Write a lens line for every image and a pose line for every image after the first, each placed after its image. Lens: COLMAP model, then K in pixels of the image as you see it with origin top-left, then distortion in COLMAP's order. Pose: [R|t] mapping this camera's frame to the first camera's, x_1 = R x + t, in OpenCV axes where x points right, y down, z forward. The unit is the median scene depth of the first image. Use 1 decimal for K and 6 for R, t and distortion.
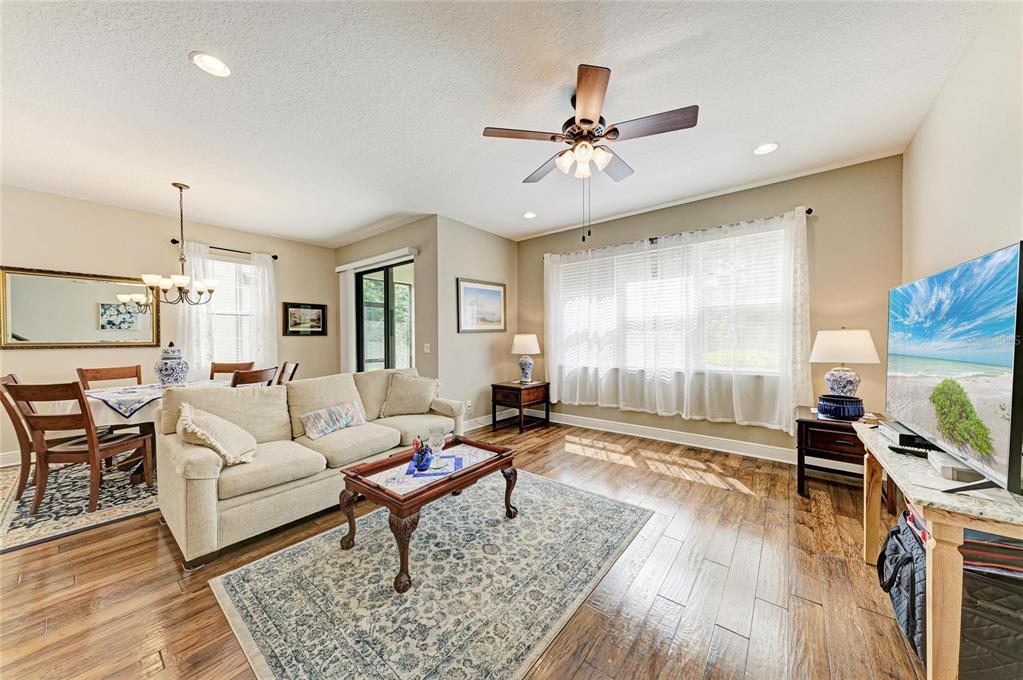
lens RADIAL K [[350.1, 0, 504.8], [0, 350.1, 340.9], [0, 0, 1]] dist [0.007842, -0.000317]
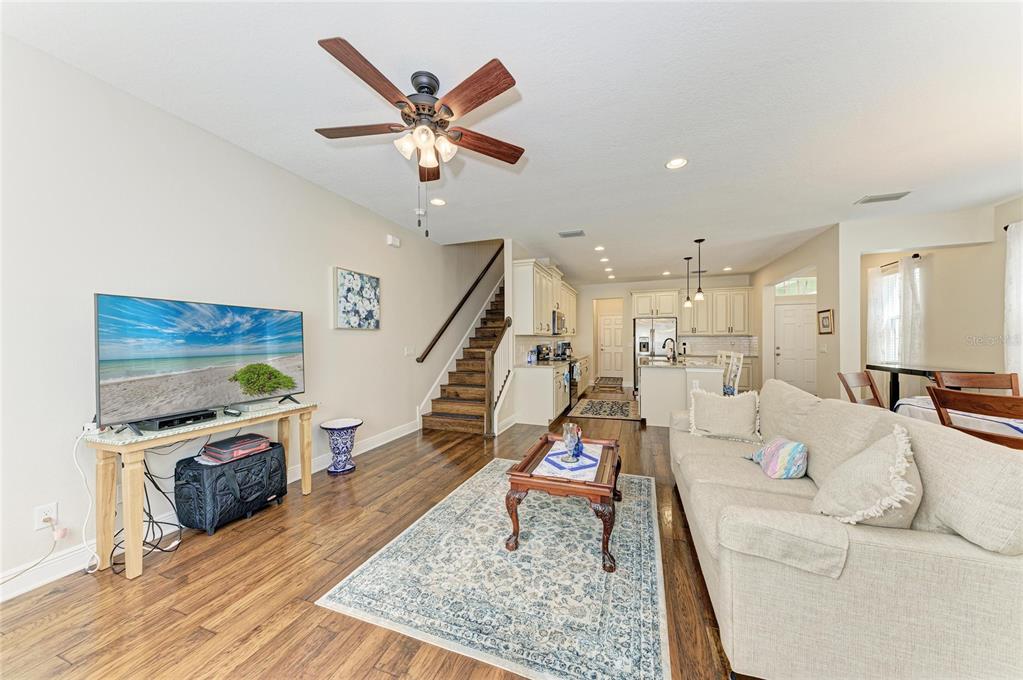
lens RADIAL K [[350.1, 0, 504.8], [0, 350.1, 340.9], [0, 0, 1]] dist [0.007842, -0.000317]
pose [[-0.950737, 0.010375, -0.309825, 0.174899], [0.007625, 0.999920, 0.010086, -0.009424], [0.309905, 0.007227, -0.950740, 1.063854]]
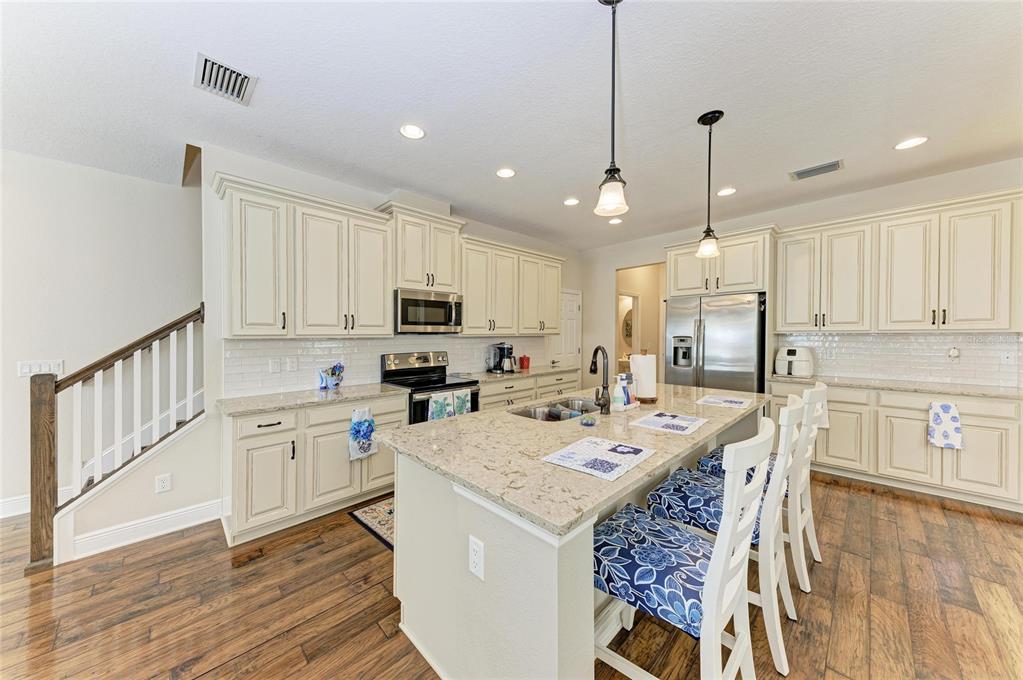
lens RADIAL K [[350.1, 0, 504.8], [0, 350.1, 340.9], [0, 0, 1]] dist [0.007842, -0.000317]
pose [[-0.991274, 0.010250, 0.131420, -0.854416], [0.013563, 0.999612, 0.024337, -0.022927], [-0.131119, 0.025907, -0.991028, 0.419095]]
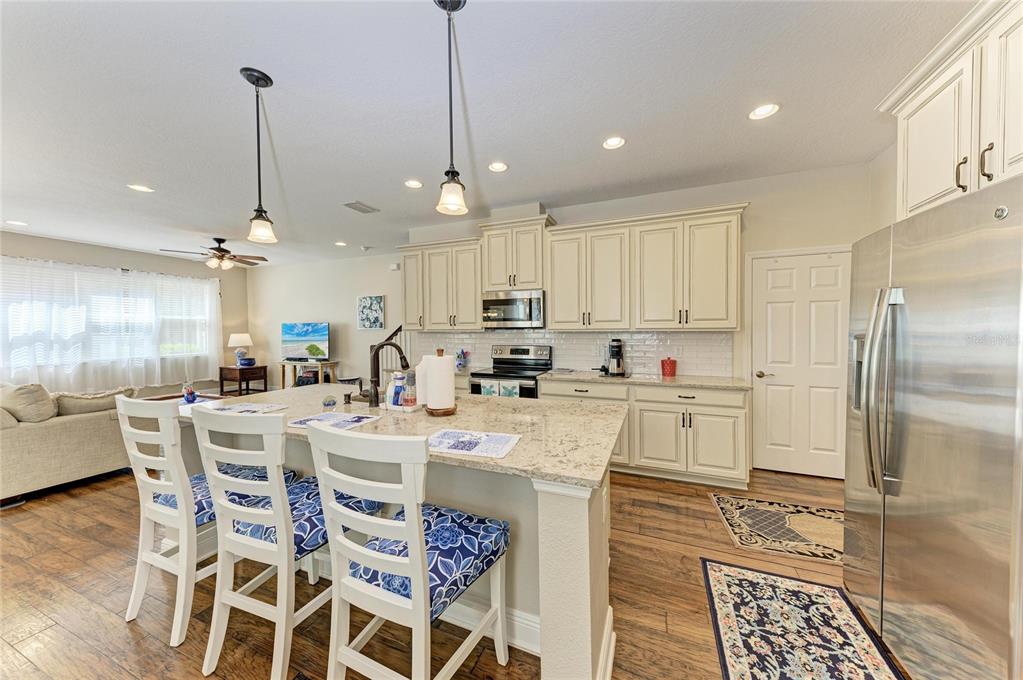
lens RADIAL K [[350.7, 0, 523.9], [0, 350.7, 336.8], [0, 0, 1]] dist [0.008097, -0.000177]
pose [[-0.291823, -0.012690, 0.956388, -1.486456], [0.013830, 0.999751, 0.017485, -0.016617], [-0.956372, 0.018329, -0.291575, -0.151037]]
